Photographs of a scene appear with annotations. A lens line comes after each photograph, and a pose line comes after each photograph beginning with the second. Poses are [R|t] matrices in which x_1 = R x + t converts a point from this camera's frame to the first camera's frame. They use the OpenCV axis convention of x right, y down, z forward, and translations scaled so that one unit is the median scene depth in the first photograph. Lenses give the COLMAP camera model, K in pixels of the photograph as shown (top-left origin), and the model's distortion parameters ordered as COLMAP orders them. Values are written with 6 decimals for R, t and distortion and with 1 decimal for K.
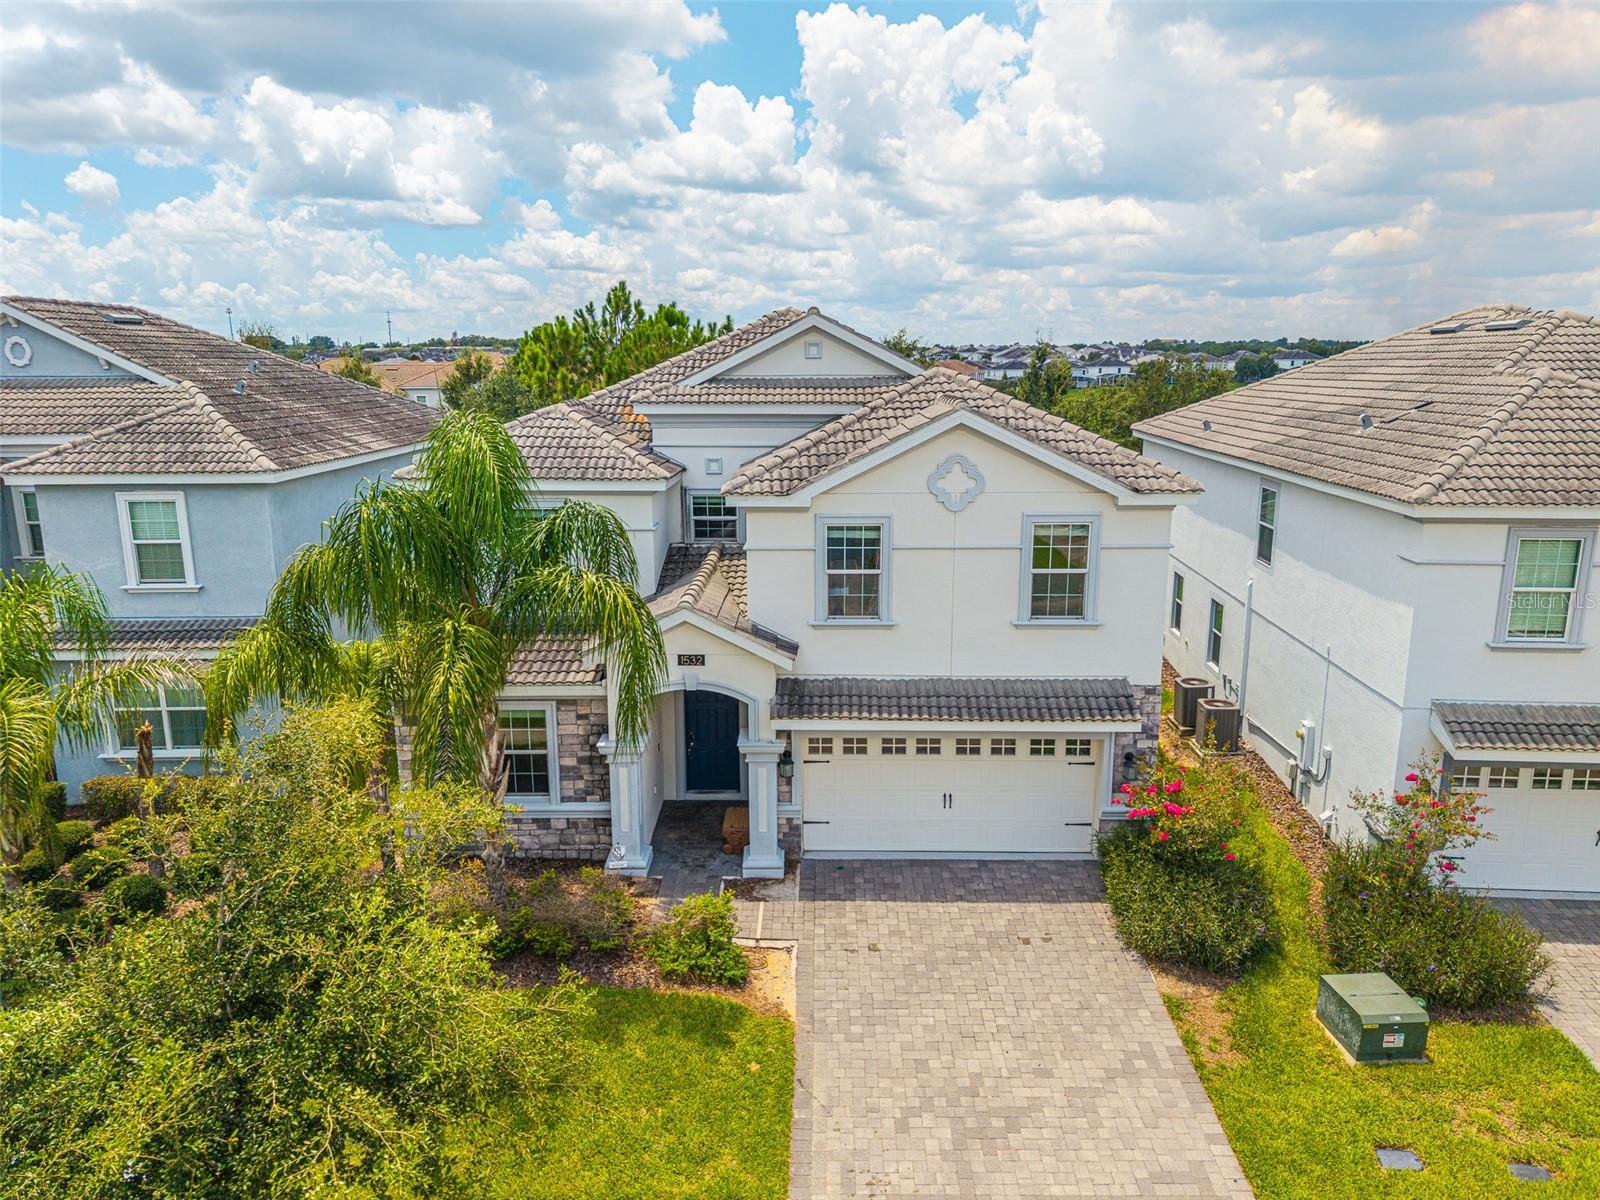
lens RADIAL K [[1072.7, 0, 803.7], [0, 1072.7, 591.7], [0, 0, 1]] dist [0.017801, -0.016373]
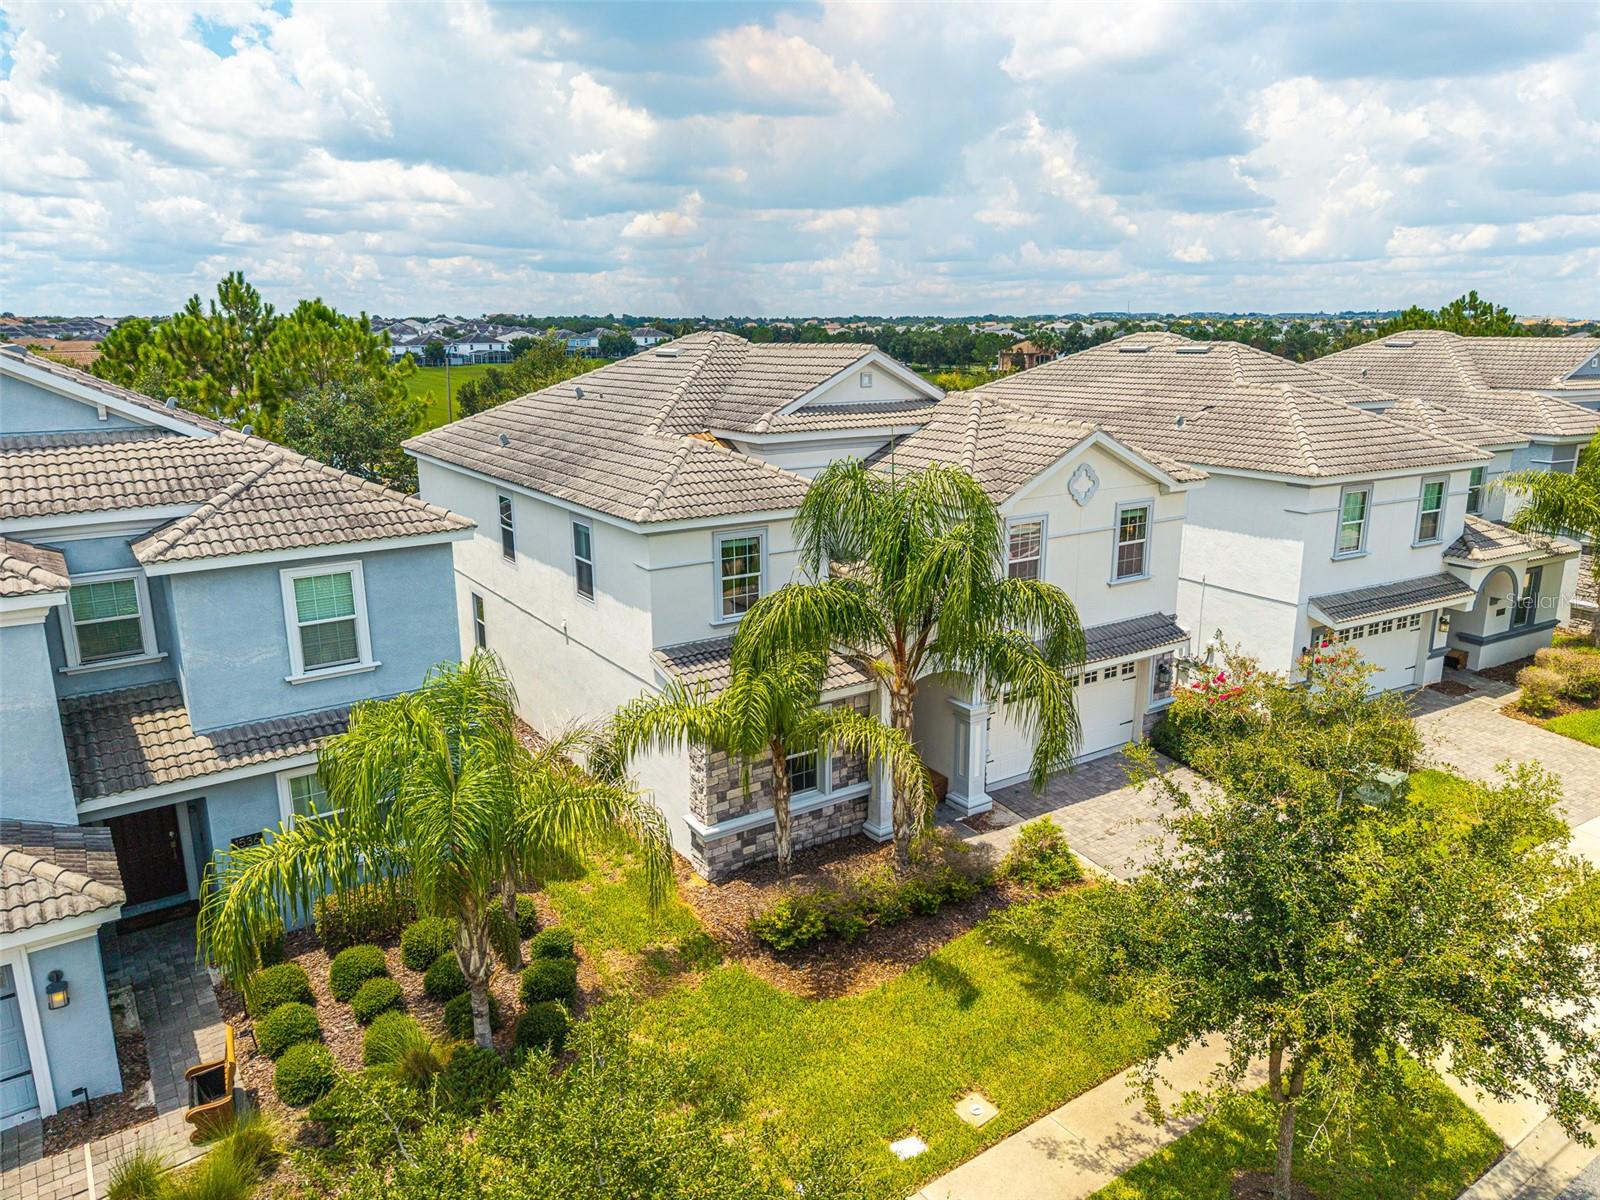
lens RADIAL K [[1072.7, 0, 807.1], [0, 1072.7, 596.3], [0, 0, 1]] dist [0.017801, -0.016373]
pose [[0.824722, -0.133652, 0.549518, -0.849949], [0.117892, 0.990956, 0.064084, -0.085433], [-0.553113, 0.011932, 0.833020, 0.066216]]
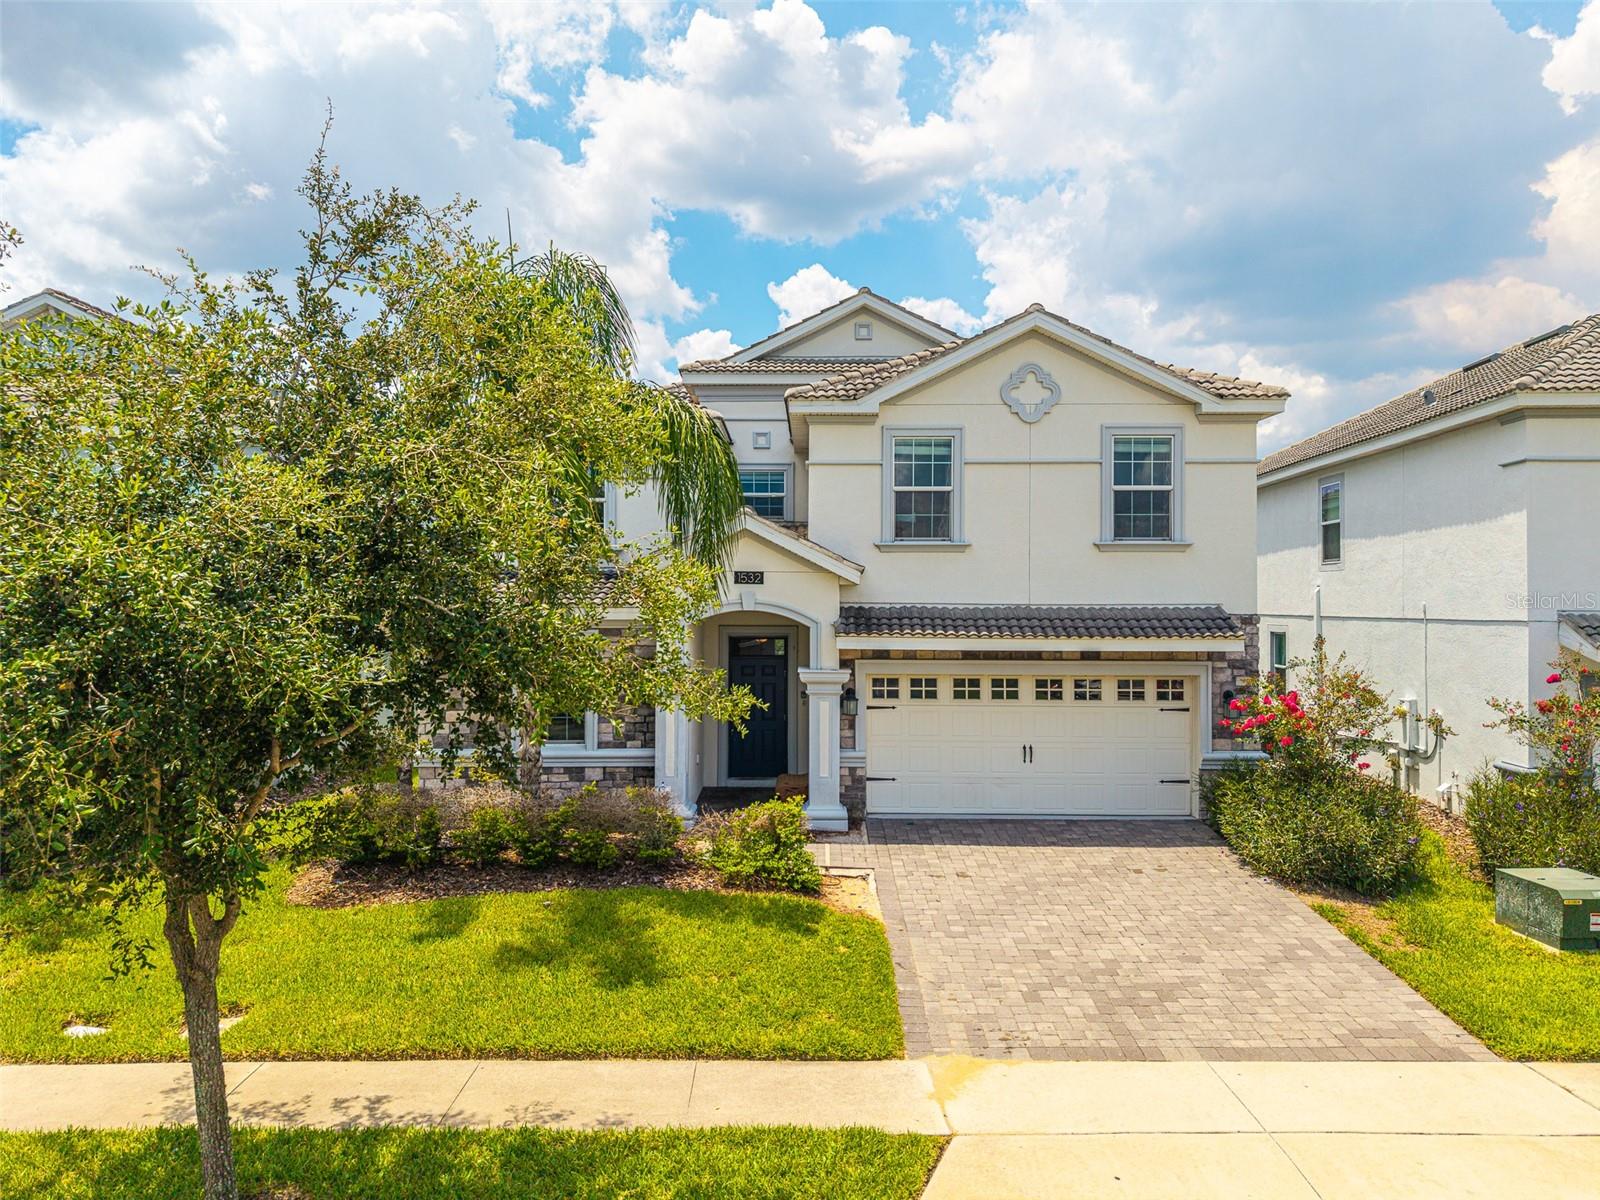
lens RADIAL K [[1072.7, 0, 799.6], [0, 1072.7, 598.4], [0, 0, 1]] dist [0.017801, -0.016373]
pose [[0.999955, 0.005857, 0.007471, -0.065499], [-0.004145, 0.977362, -0.211535, 0.264306], [-0.008541, 0.211494, 0.977342, 0.098256]]
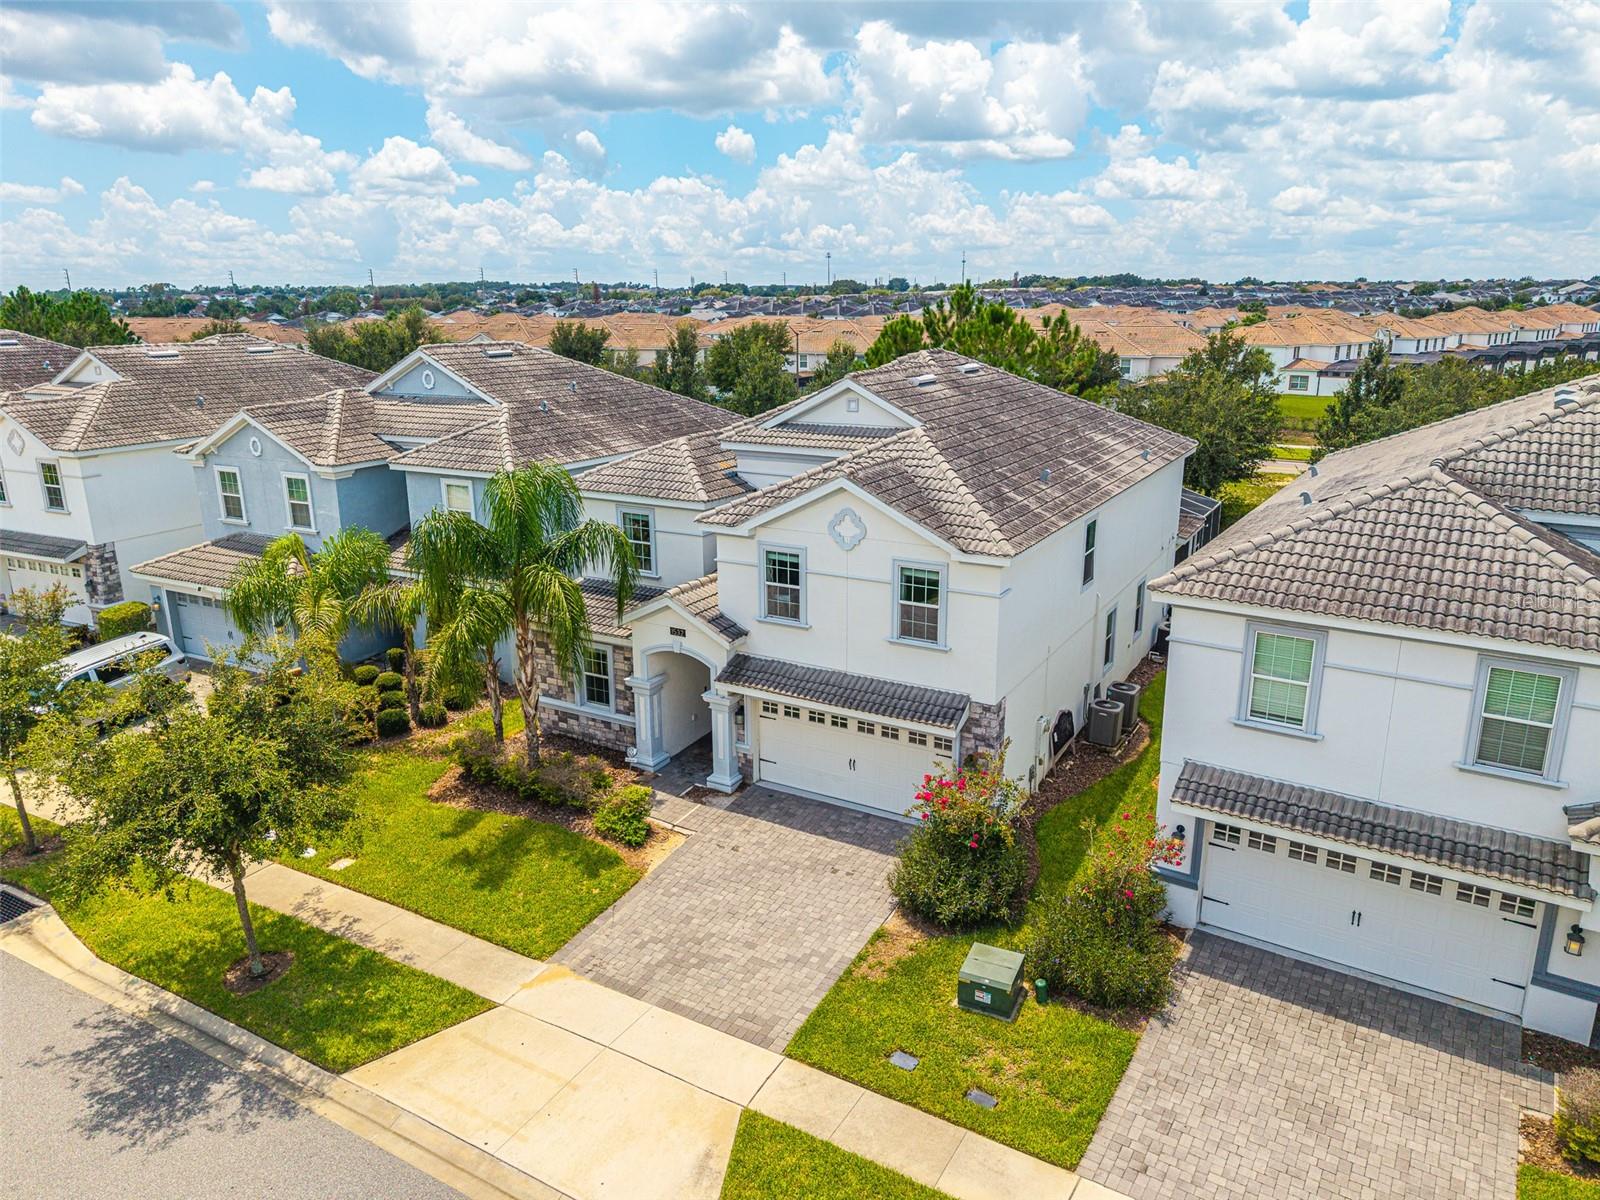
lens RADIAL K [[1072.7, 0, 792.8], [0, 1072.7, 593.2], [0, 0, 1]] dist [0.017801, -0.016373]
pose [[0.871428, 0.126596, -0.473905, 0.680885], [-0.098707, 0.991616, 0.083389, -0.119232], [0.480489, -0.025890, 0.876619, -0.188188]]
